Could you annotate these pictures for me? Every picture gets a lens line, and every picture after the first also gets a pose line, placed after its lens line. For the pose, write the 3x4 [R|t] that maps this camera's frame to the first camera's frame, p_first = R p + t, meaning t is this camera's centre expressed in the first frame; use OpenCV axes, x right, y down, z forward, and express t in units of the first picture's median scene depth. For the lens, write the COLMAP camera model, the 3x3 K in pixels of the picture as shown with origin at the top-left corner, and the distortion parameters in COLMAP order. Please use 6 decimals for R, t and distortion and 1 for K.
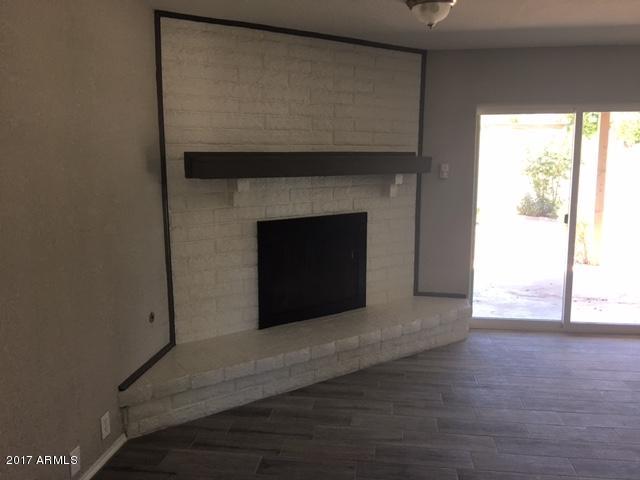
lens RADIAL K [[542.8, 0, 315.8], [0, 542.8, 237.0], [0, 0, 1]] dist [0.079238, -0.133980]
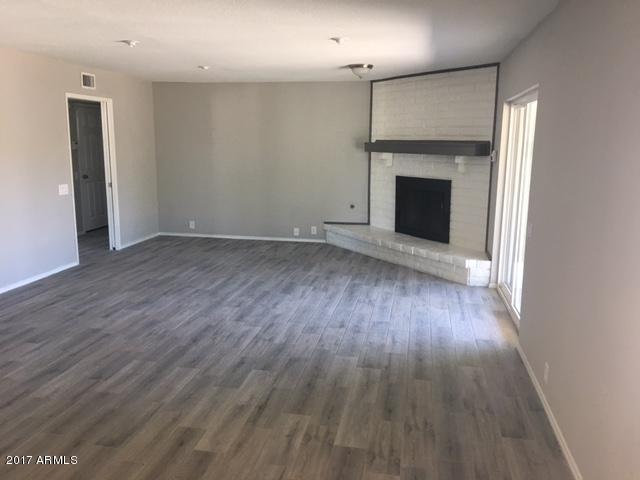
lens RADIAL K [[542.8, 0, 315.8], [0, 542.8, 237.0], [0, 0, 1]] dist [0.079238, -0.133980]
pose [[-0.063774, 0.182511, -0.981133, 1.882010], [-0.159753, 0.968589, 0.190562, -0.141690], [0.985095, 0.168892, -0.032614, 0.817420]]
